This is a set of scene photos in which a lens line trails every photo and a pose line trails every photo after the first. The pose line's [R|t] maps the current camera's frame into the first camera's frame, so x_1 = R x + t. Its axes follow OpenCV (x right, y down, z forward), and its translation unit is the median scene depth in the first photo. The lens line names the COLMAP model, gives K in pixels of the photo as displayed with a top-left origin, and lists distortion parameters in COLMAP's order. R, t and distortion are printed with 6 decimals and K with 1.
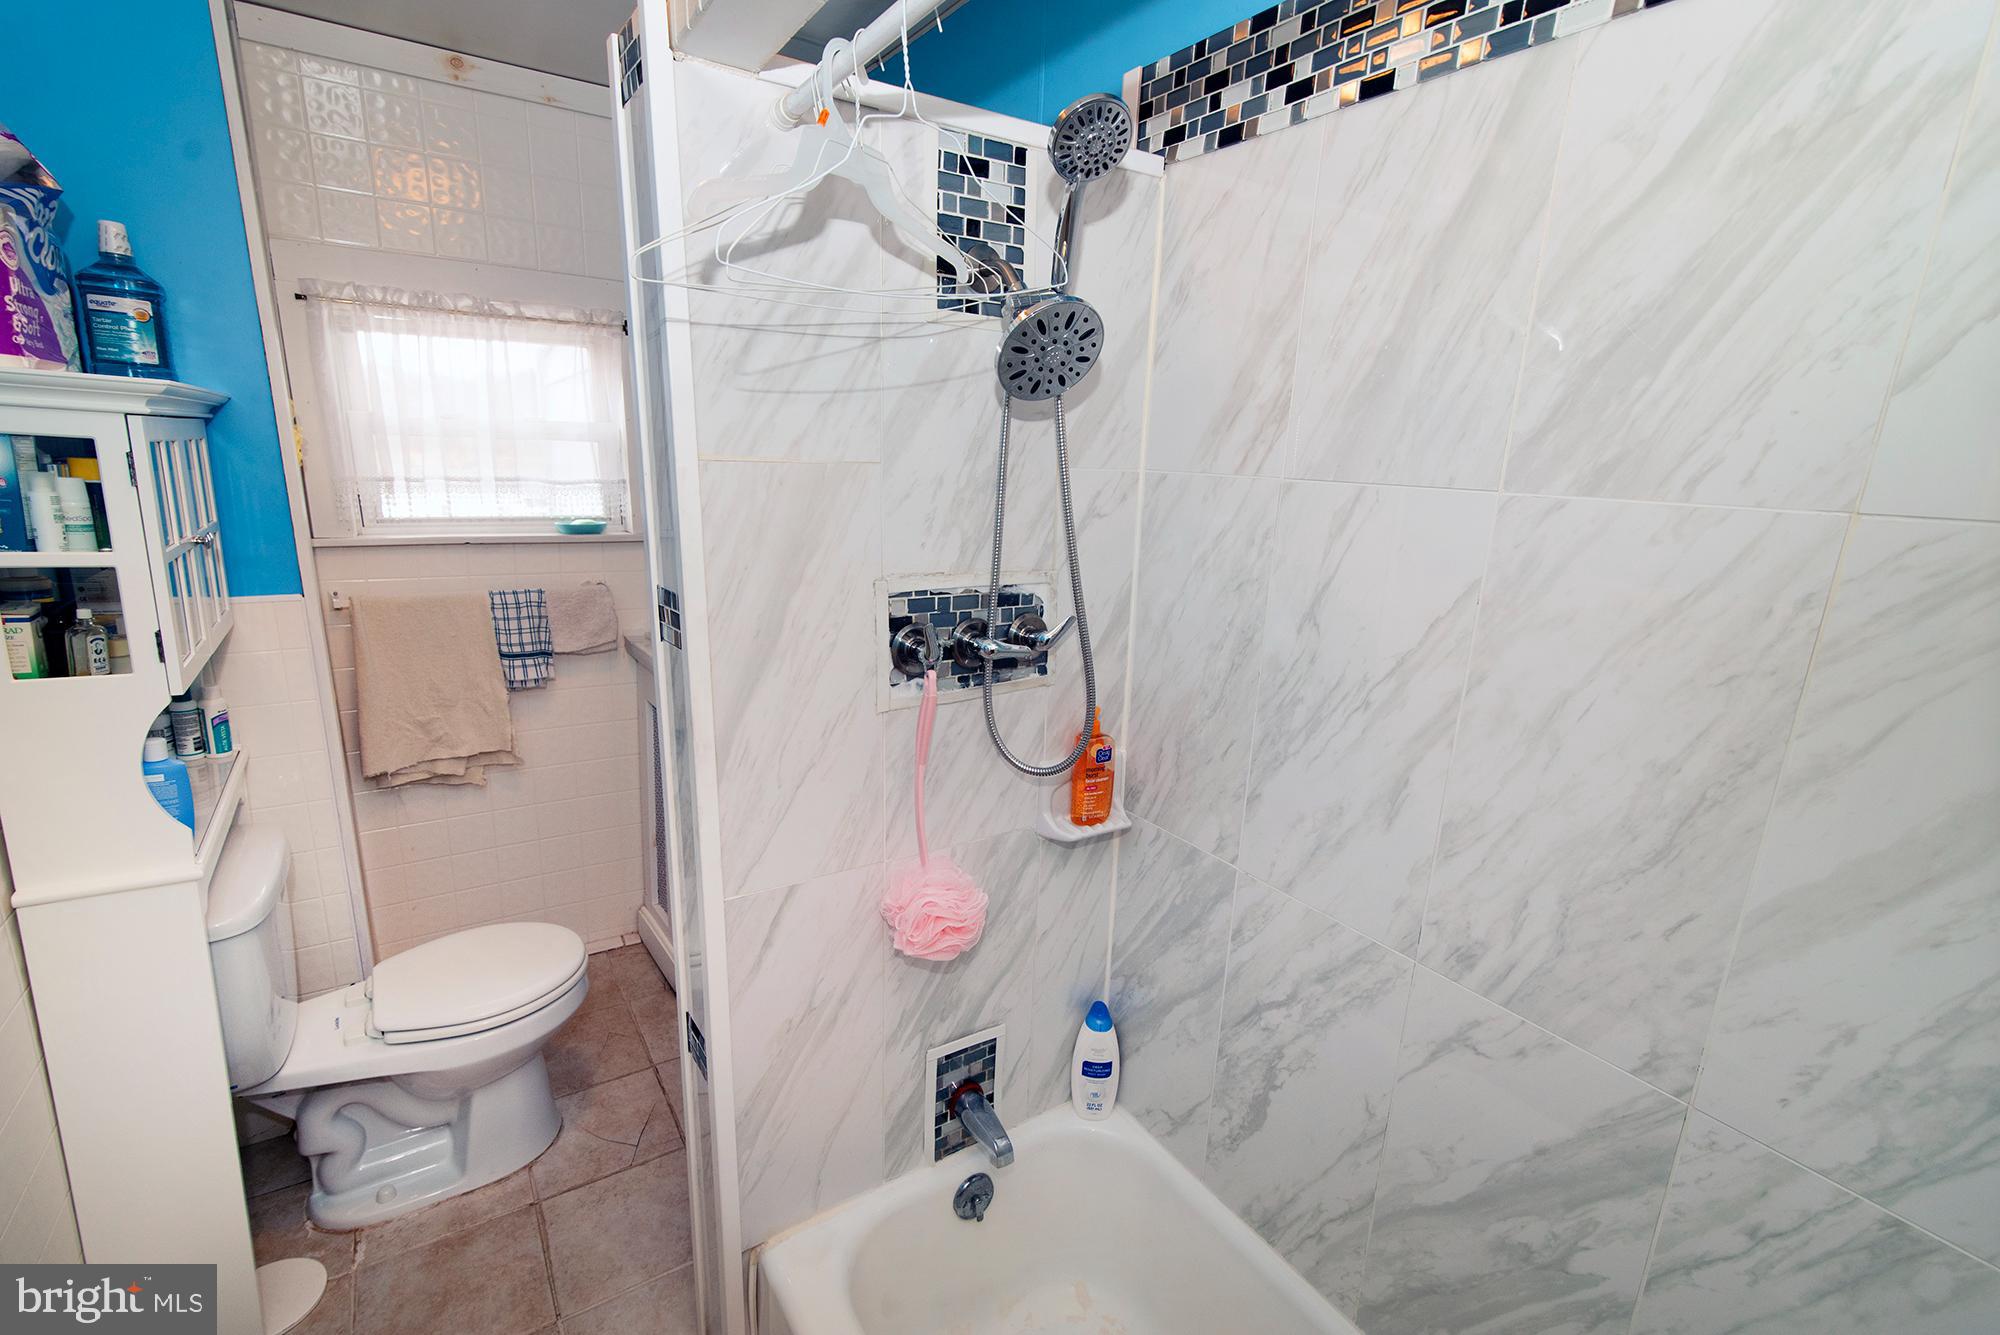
lens RADIAL K [[918.5, 0, 1011.8], [0, 918.5, 662.8], [0, 0, 1]] dist [-0.018748, 0.002313]
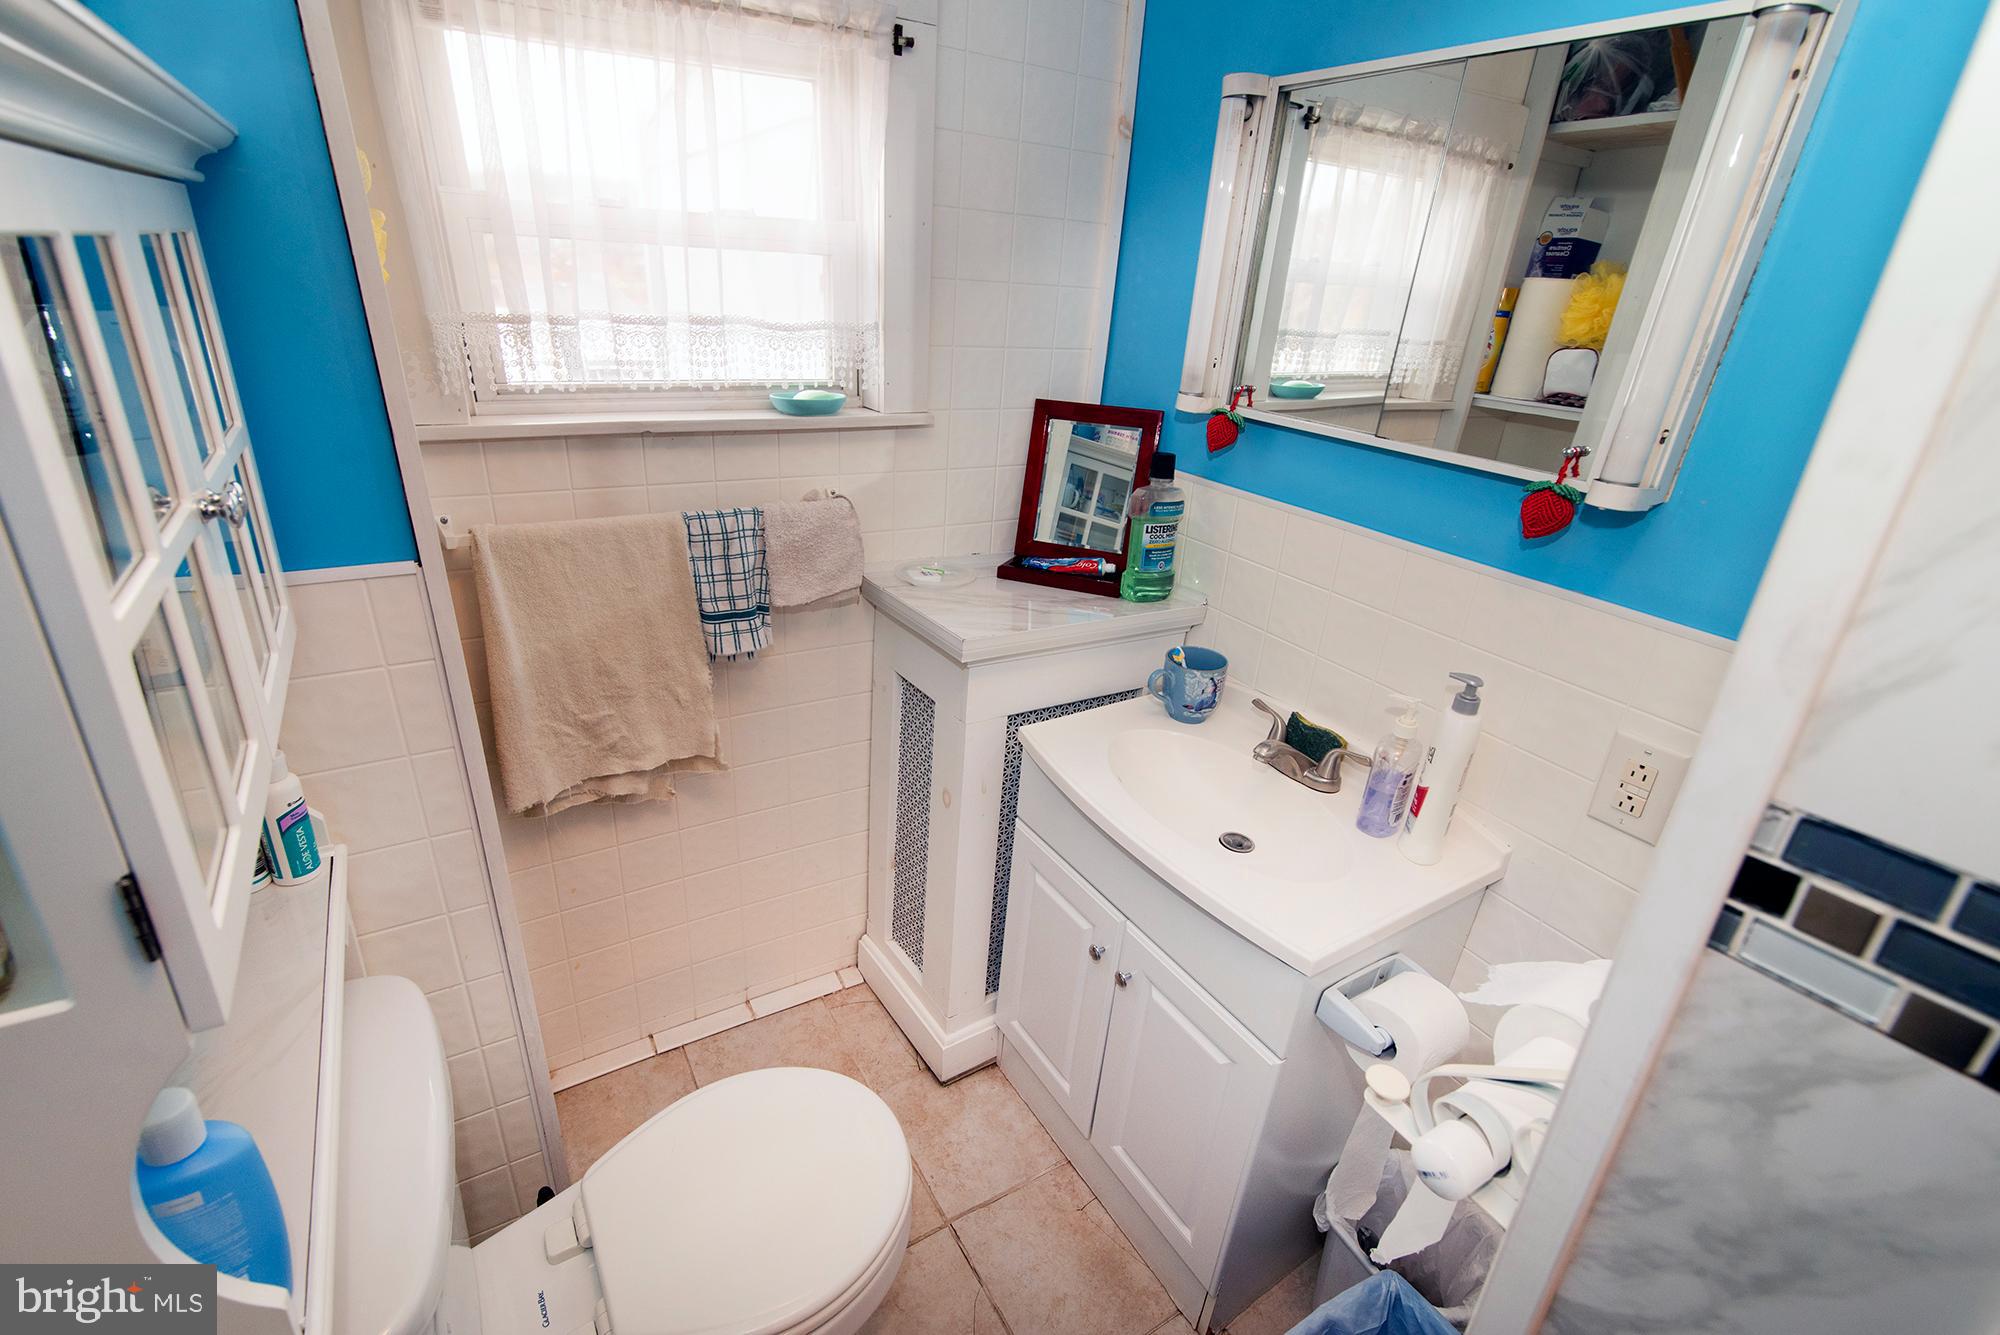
lens RADIAL K [[918.5, 0, 984.4], [0, 918.5, 675.4], [0, 0, 1]] dist [-0.018748, 0.002313]
pose [[0.998727, 0.030009, -0.040541, -0.339147], [-0.022526, 0.984521, 0.173816, -0.082090], [0.045130, -0.172681, 0.983943, 0.383815]]
